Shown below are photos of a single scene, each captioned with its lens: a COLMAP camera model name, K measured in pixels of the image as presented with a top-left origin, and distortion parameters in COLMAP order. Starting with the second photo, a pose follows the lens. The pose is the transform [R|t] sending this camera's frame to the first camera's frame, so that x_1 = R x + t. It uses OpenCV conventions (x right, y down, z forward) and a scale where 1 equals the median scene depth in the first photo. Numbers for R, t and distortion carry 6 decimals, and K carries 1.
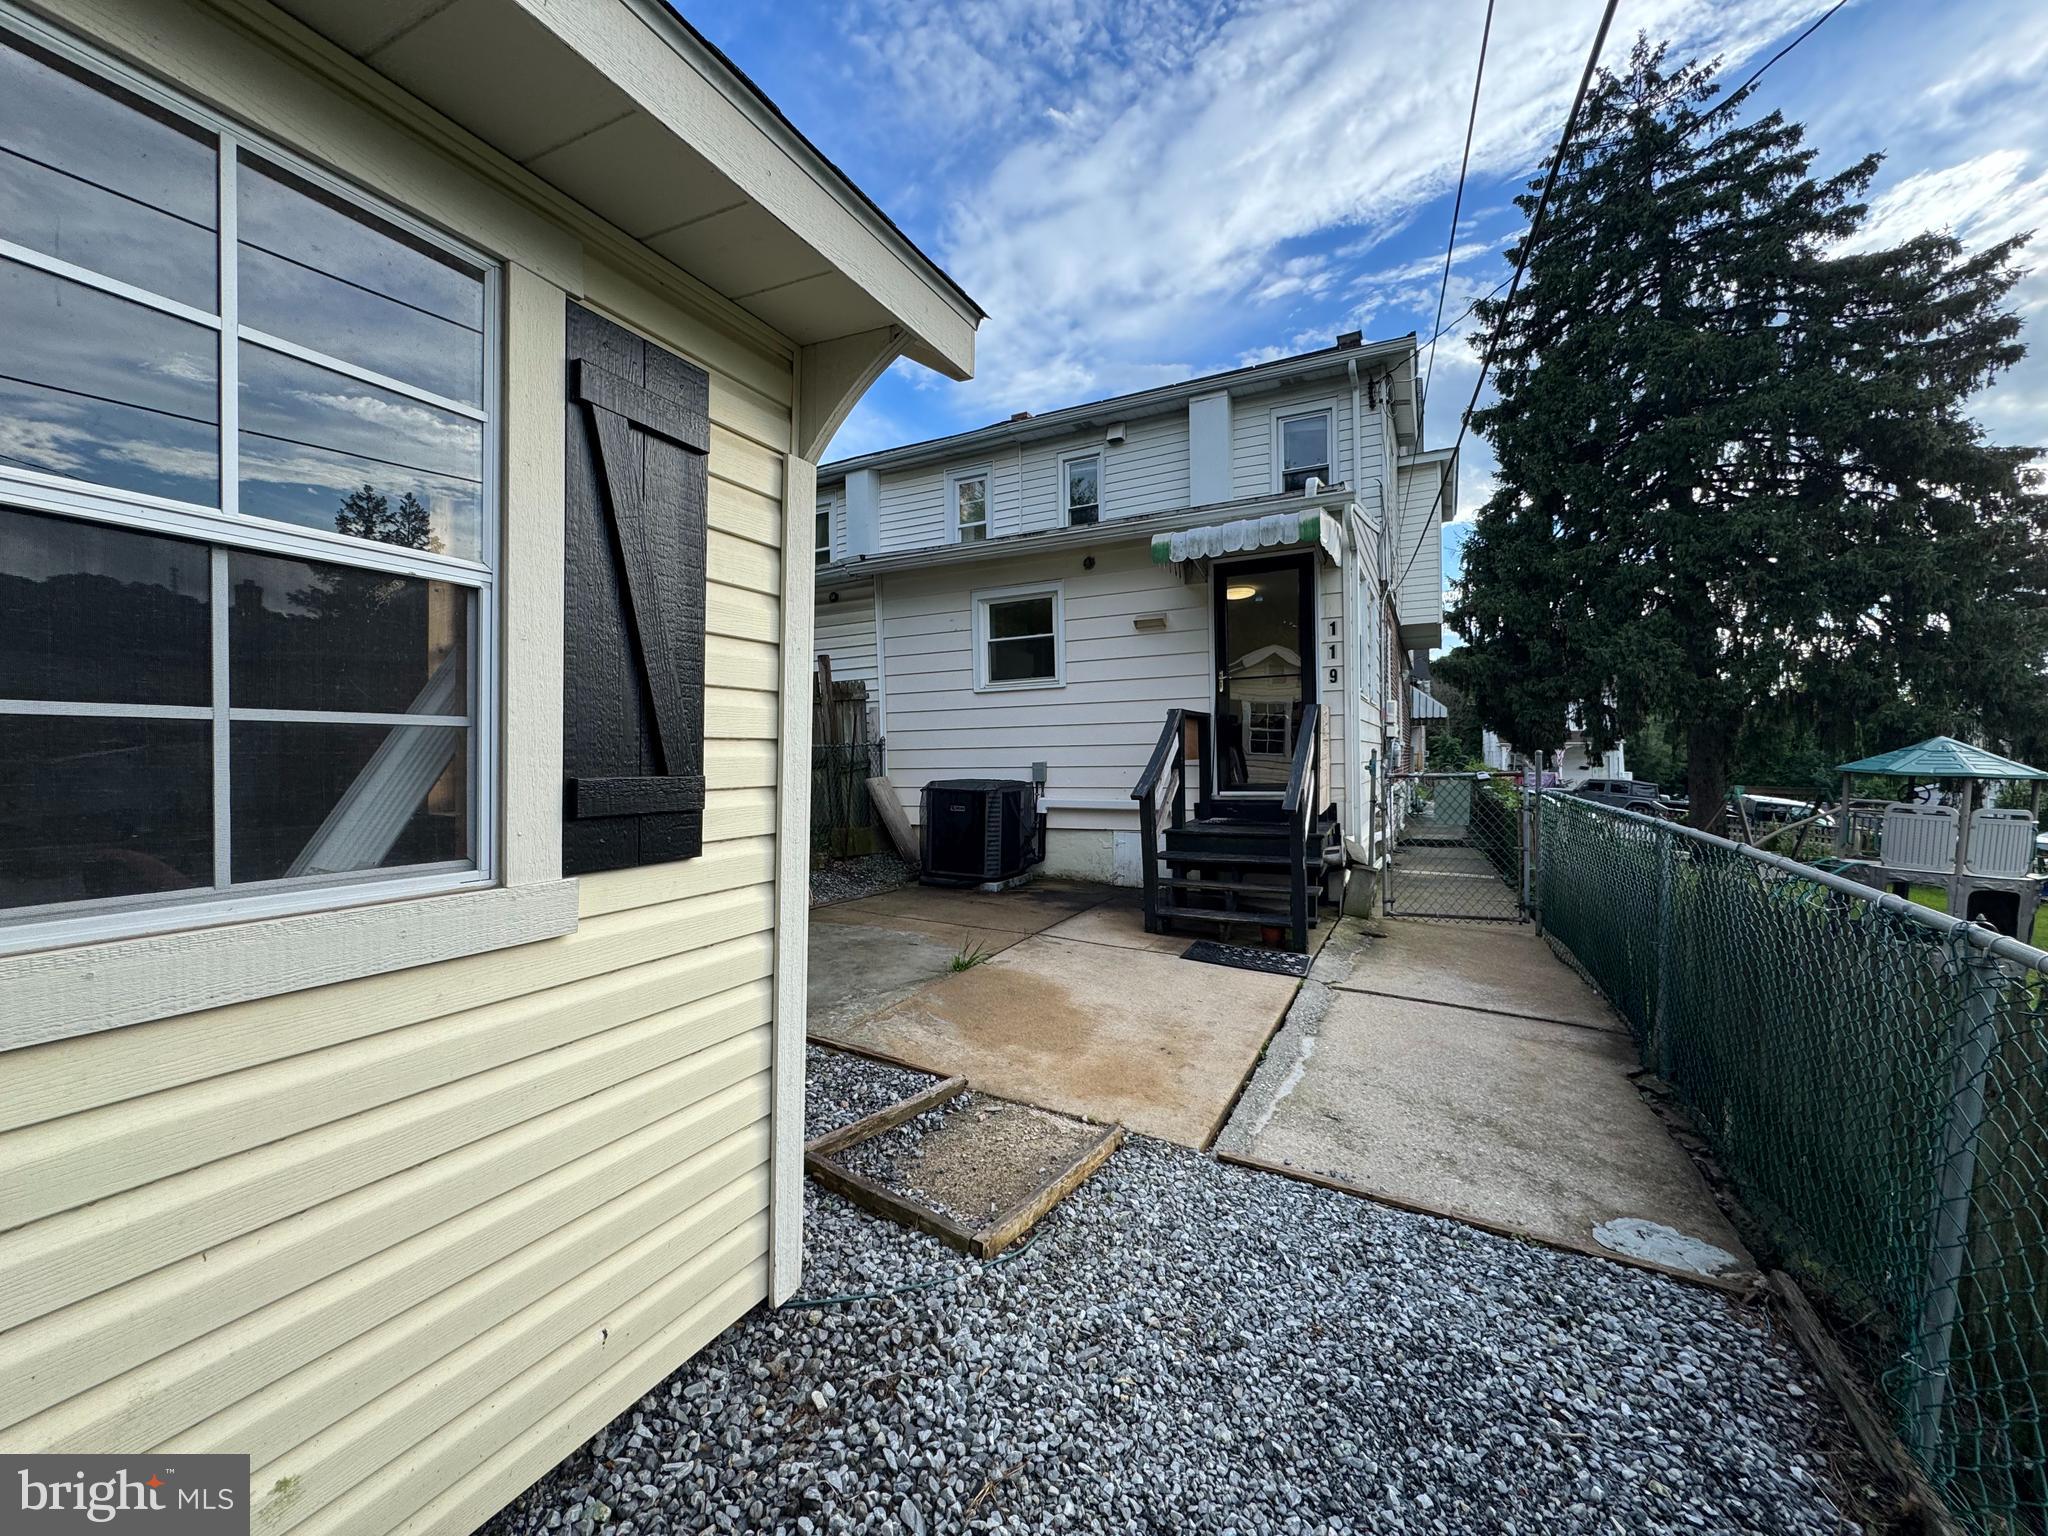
lens RADIAL K [[812.0, 0, 1024.0], [0, 812.0, 768.0], [0, 0, 1]] dist [-0.001933, -0.000024]
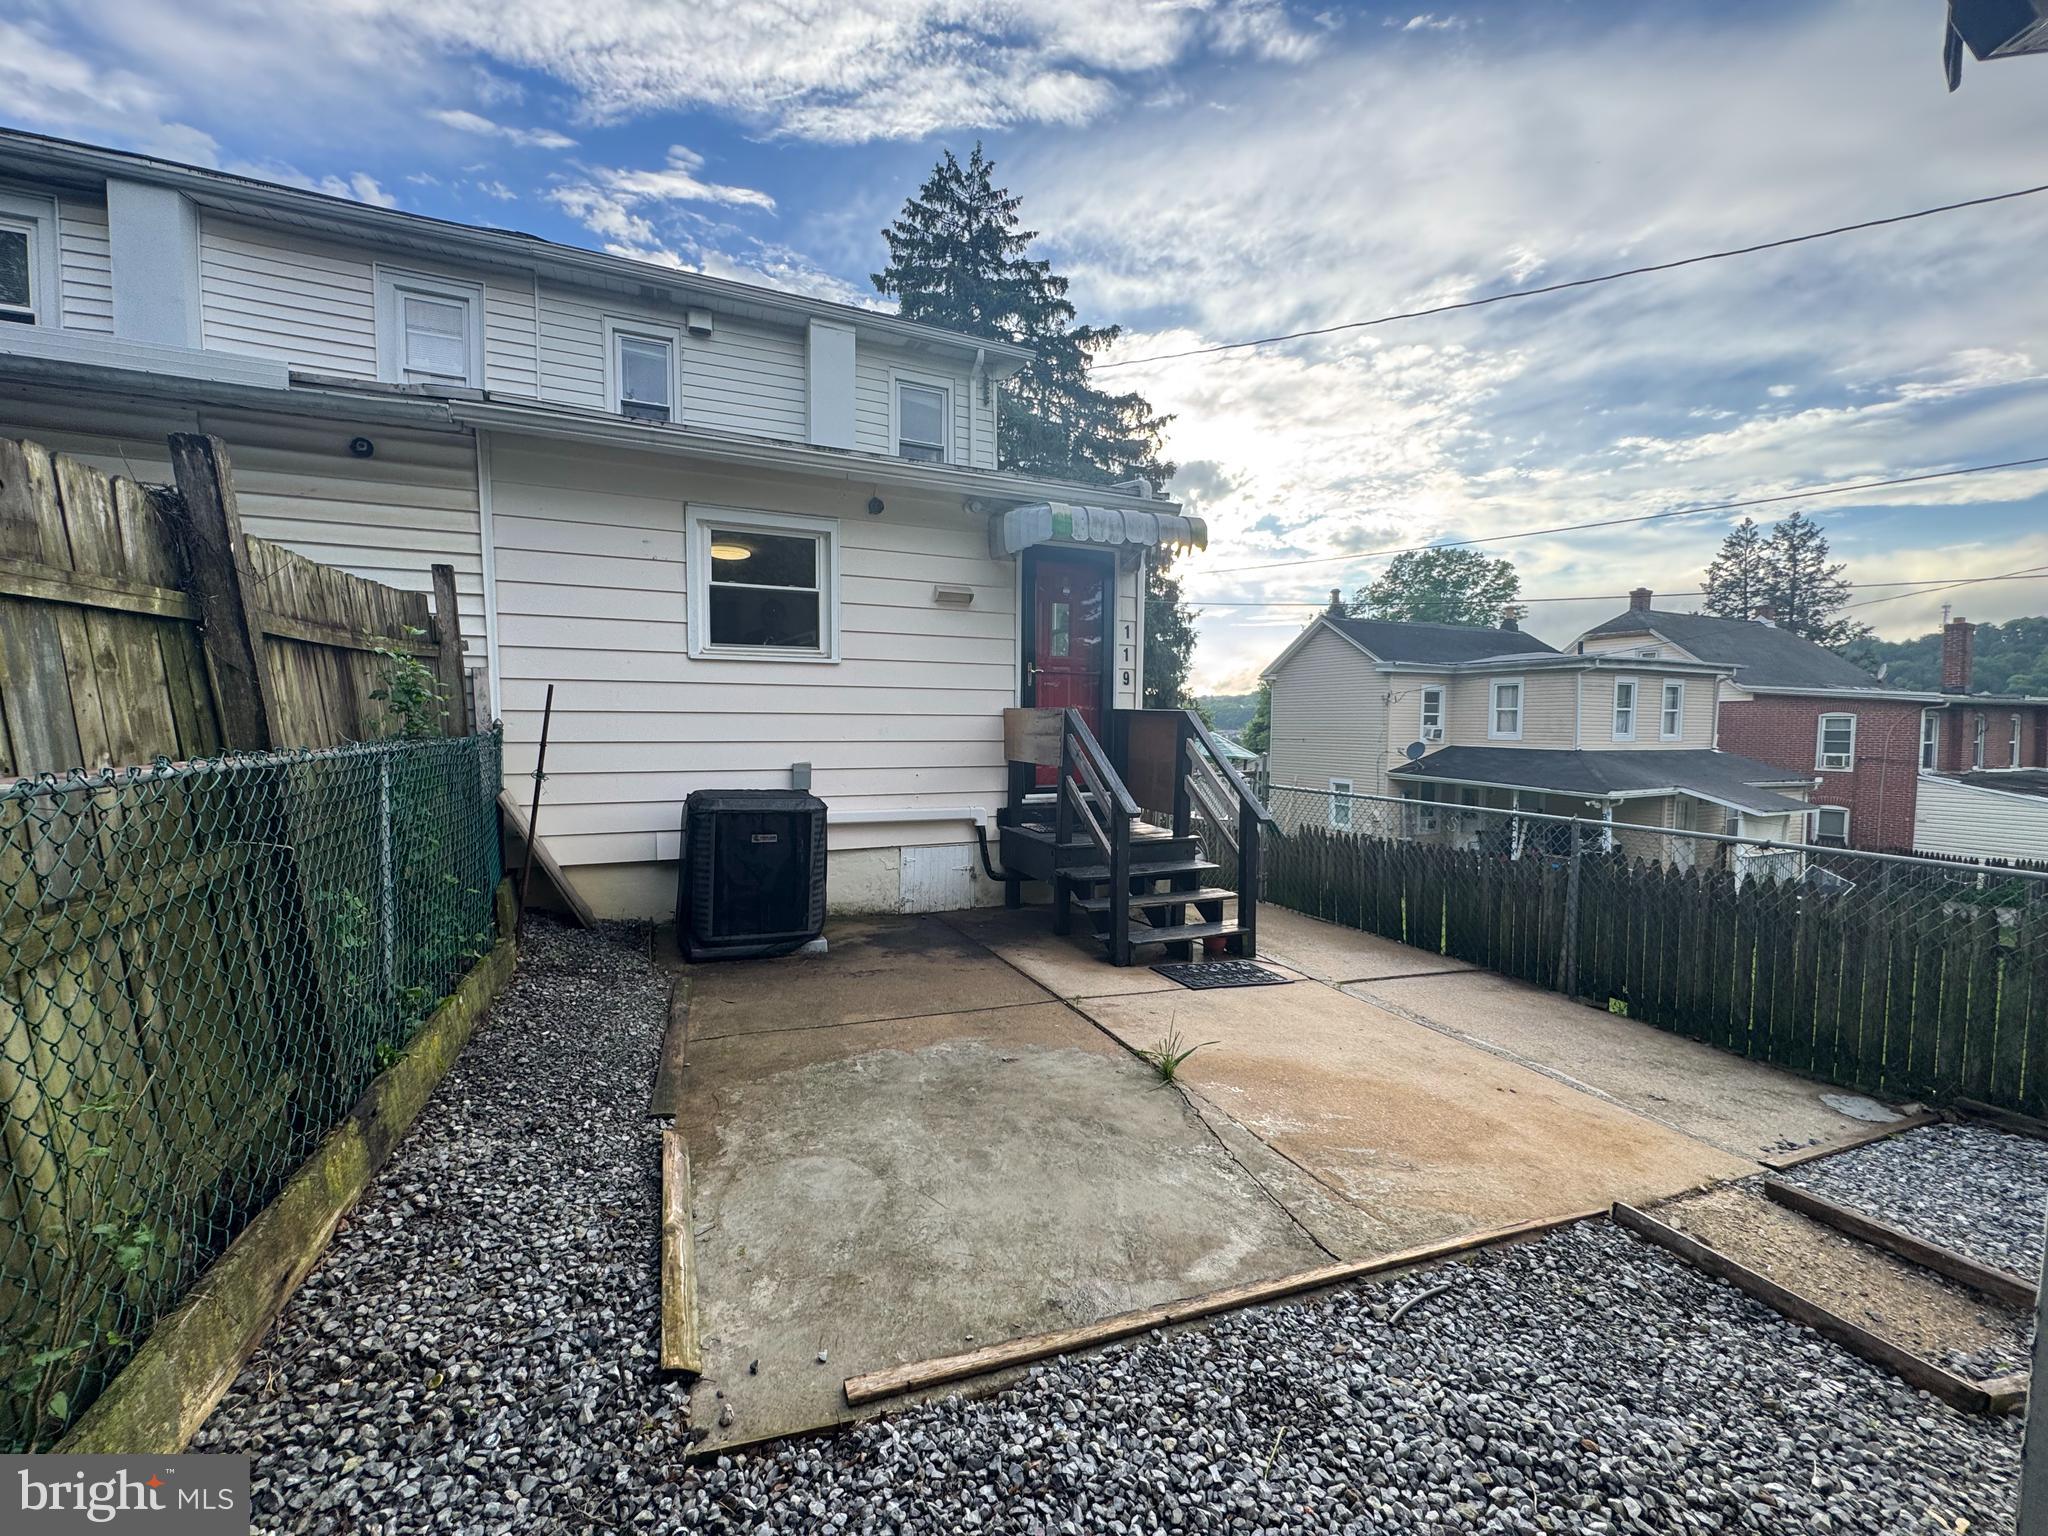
lens RADIAL K [[813.0, 0, 1021.1], [0, 813.0, 767.8], [0, 0, 1]] dist [-0.002586, 0.000381]
pose [[0.634767, -0.022474, 0.772377, -0.495205], [-0.008016, 0.999332, 0.035665, -0.035855], [-0.772662, -0.028830, 0.634163, 0.446647]]
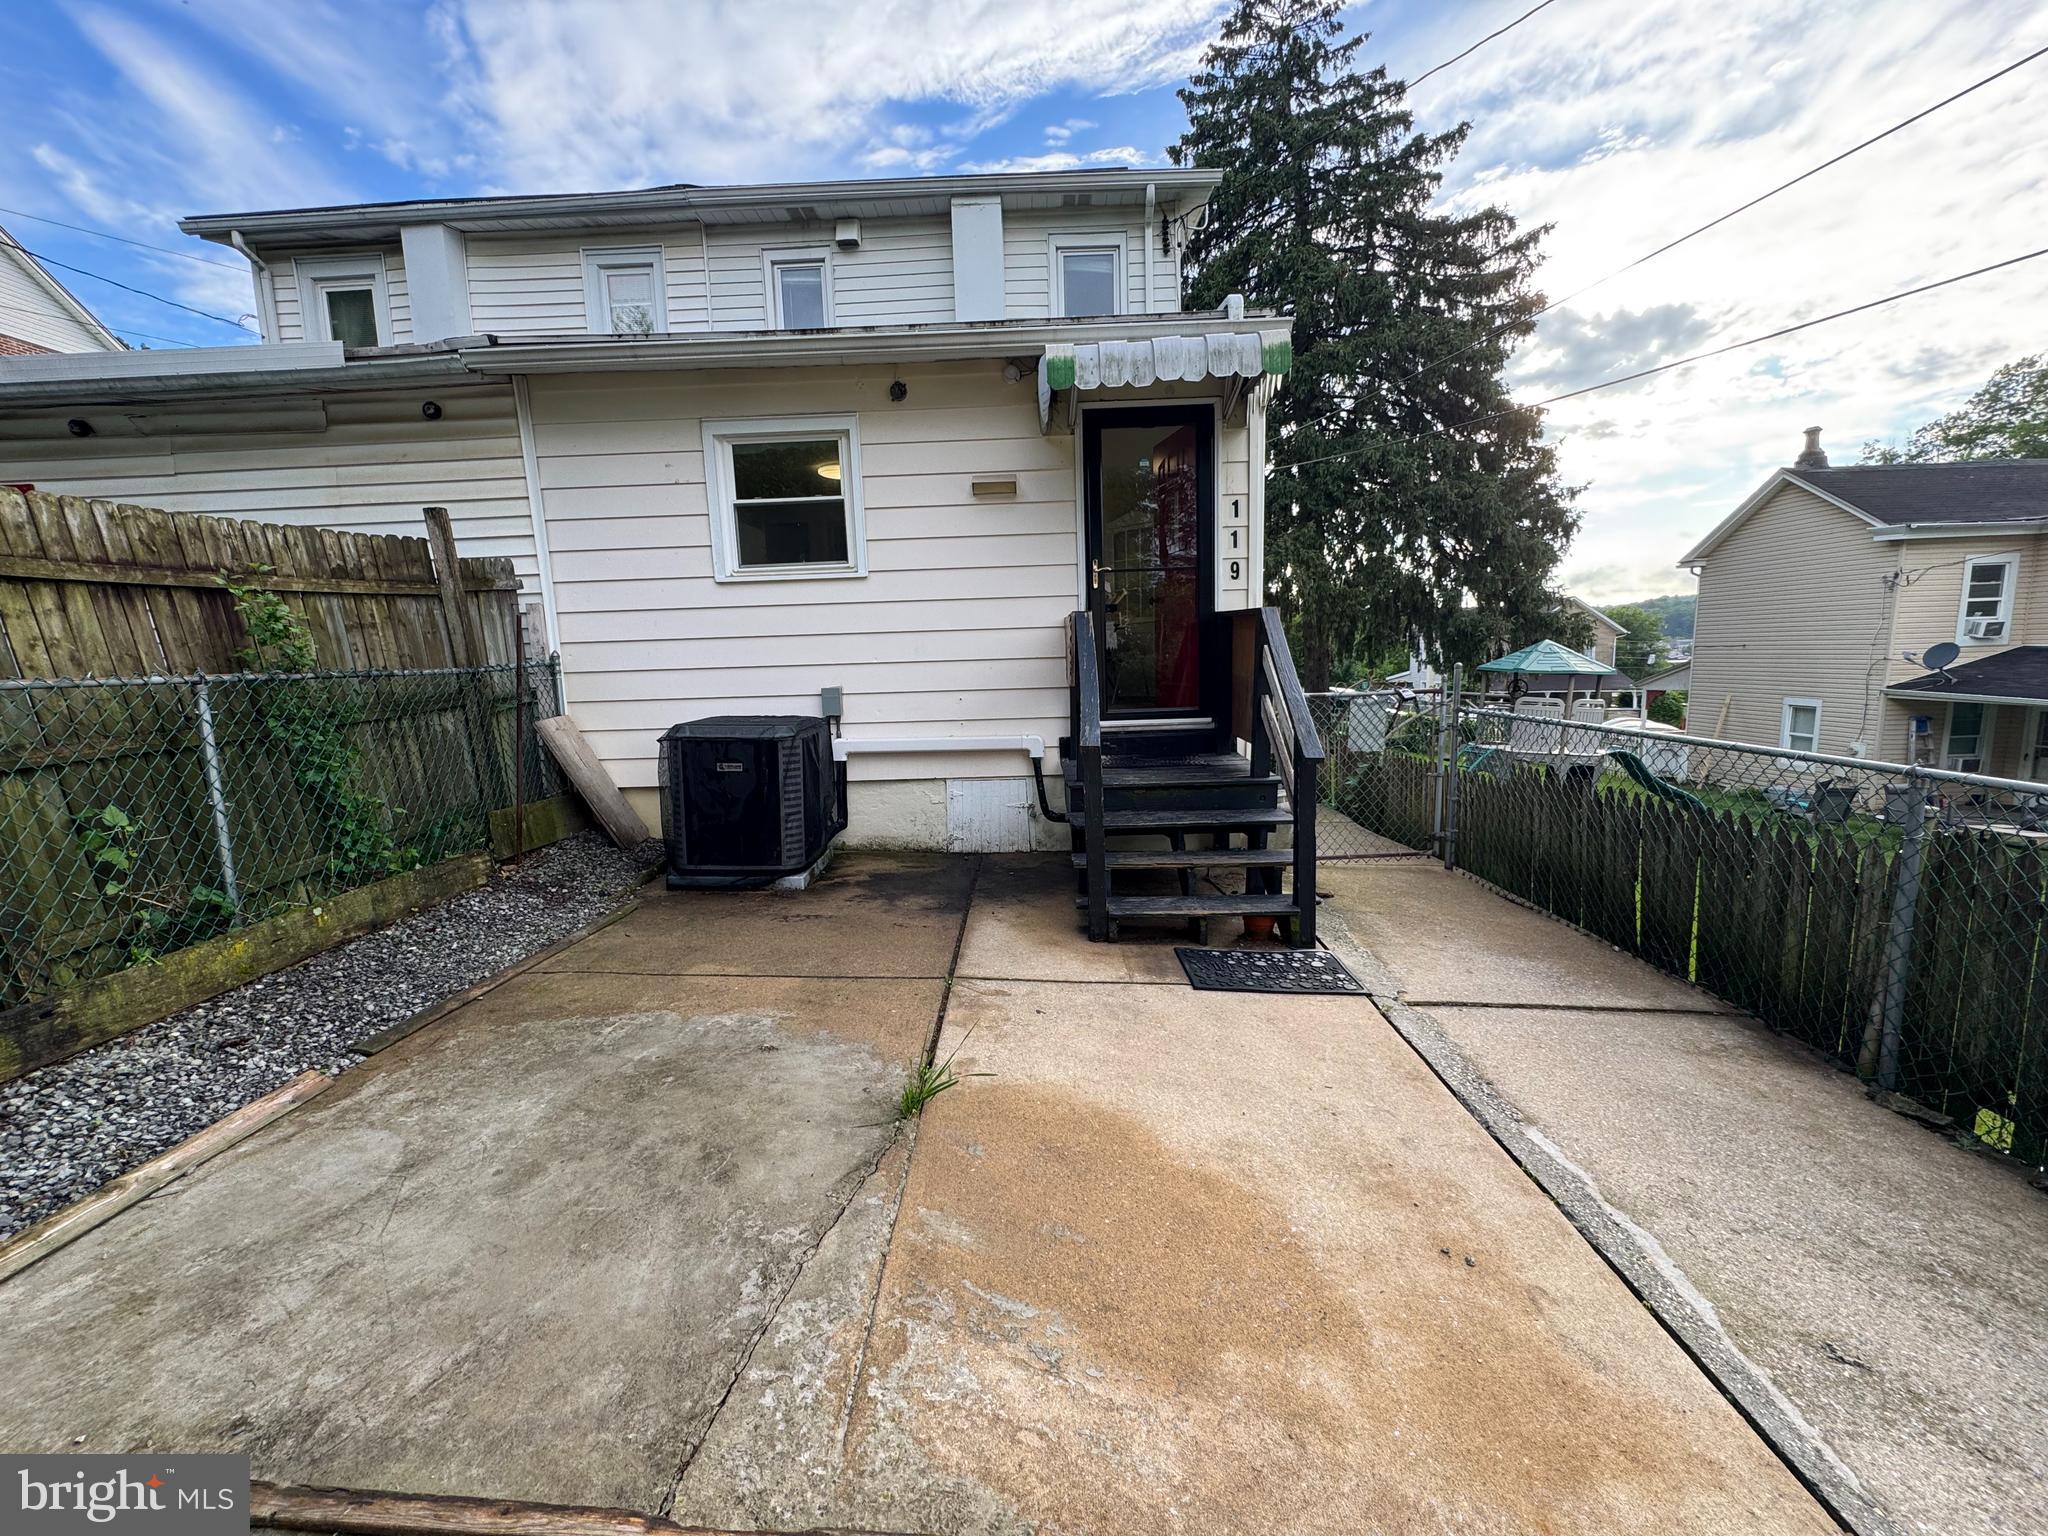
lens RADIAL K [[813.0, 0, 1021.1], [0, 813.0, 767.8], [0, 0, 1]] dist [-0.002586, 0.000381]
pose [[0.903929, -0.071888, 0.421598, -0.154037], [0.021340, 0.992125, 0.123418, -0.024904], [-0.427150, -0.102564, 0.898345, 0.356129]]
